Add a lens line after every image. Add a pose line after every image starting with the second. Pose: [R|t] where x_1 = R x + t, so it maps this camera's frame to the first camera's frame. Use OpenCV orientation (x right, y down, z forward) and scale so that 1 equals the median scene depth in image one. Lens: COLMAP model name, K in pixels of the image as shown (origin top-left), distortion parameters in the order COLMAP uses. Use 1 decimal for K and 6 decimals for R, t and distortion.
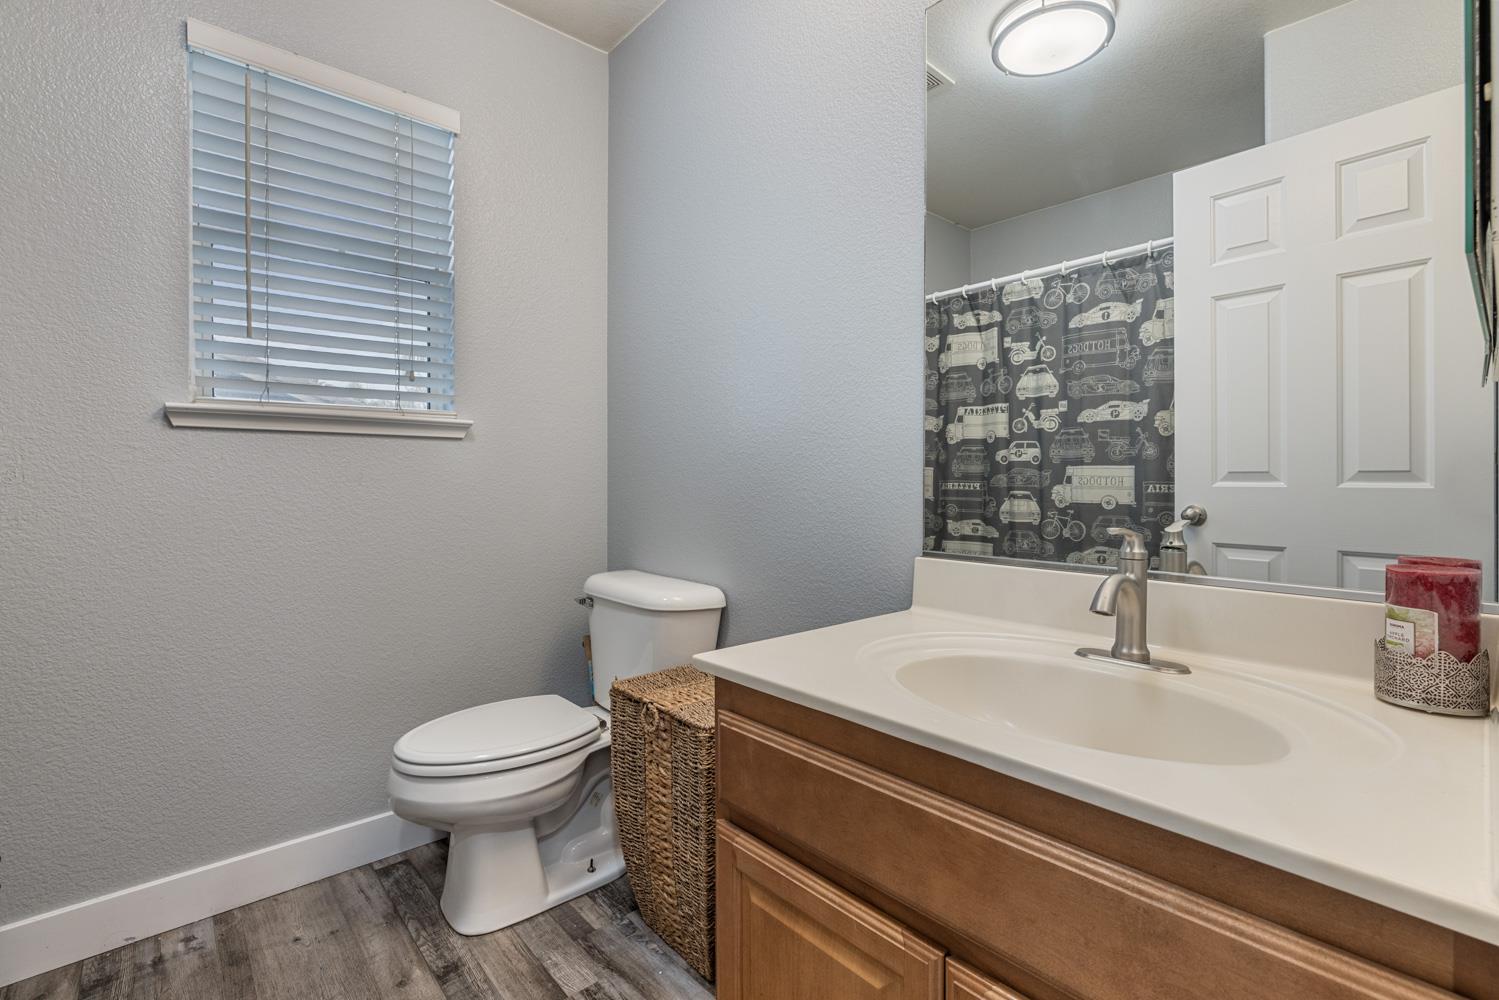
lens RADIAL K [[687.9, 0, 743.7], [0, 687.9, 489.5], [0, 0, 1]] dist [-0.004684, 0.000491]
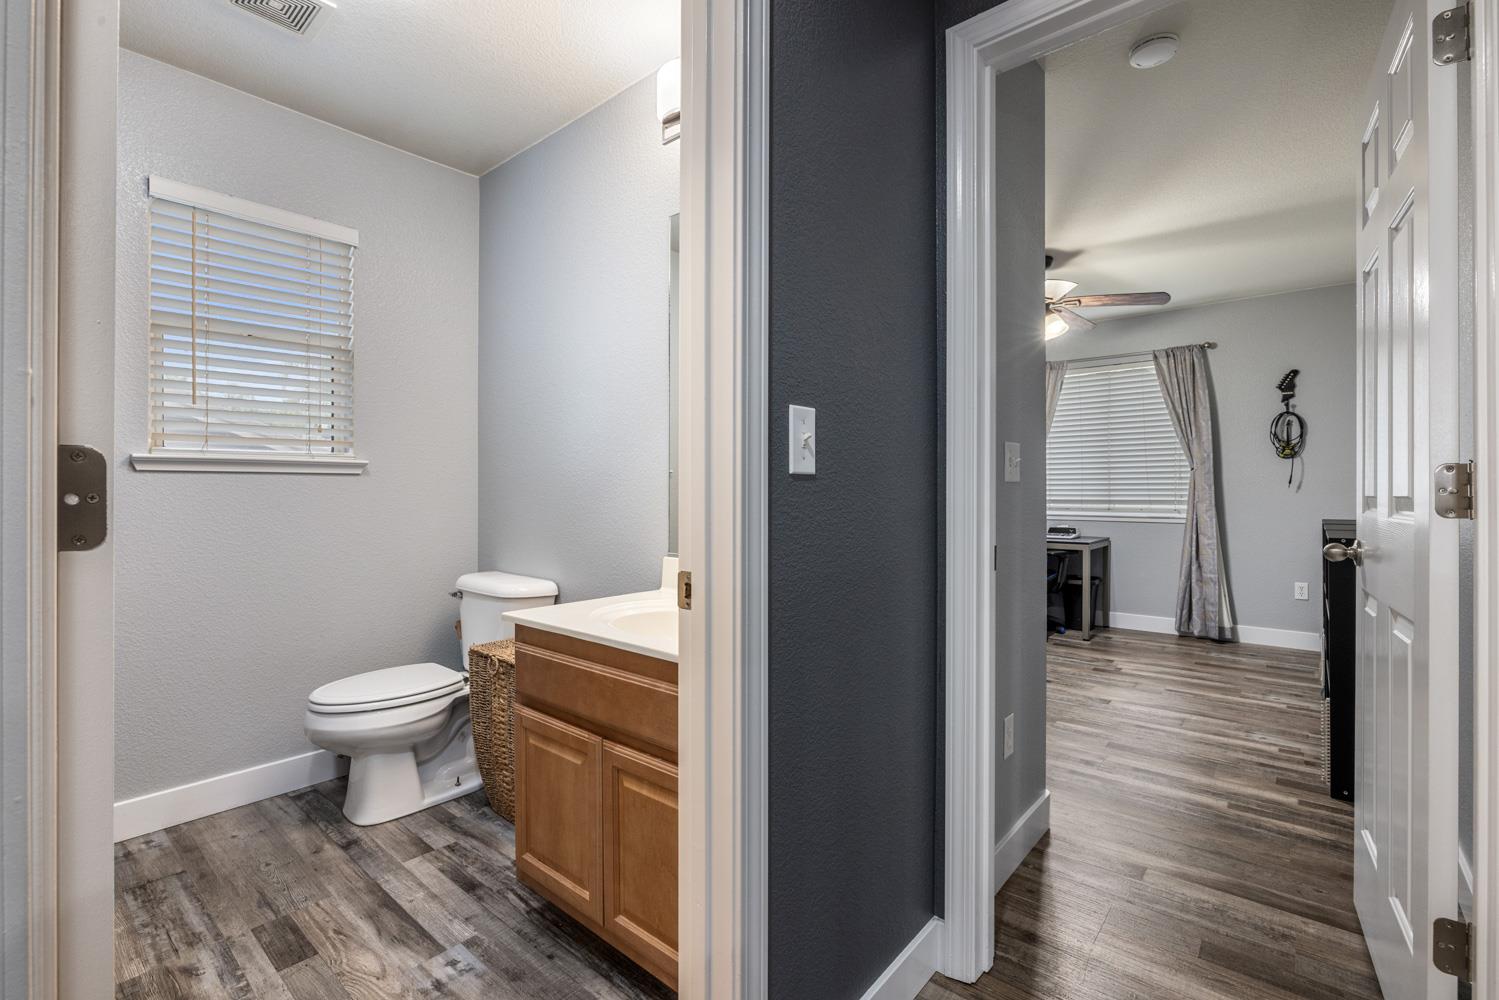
lens RADIAL K [[687.9, 0, 753.6], [0, 687.9, 489.6], [0, 0, 1]] dist [-0.004684, 0.000491]
pose [[0.990343, -0.001892, 0.138624, 0.201953], [0.003356, 0.999941, -0.010326, -0.034436], [-0.138596, 0.010692, 0.990291, -0.528547]]
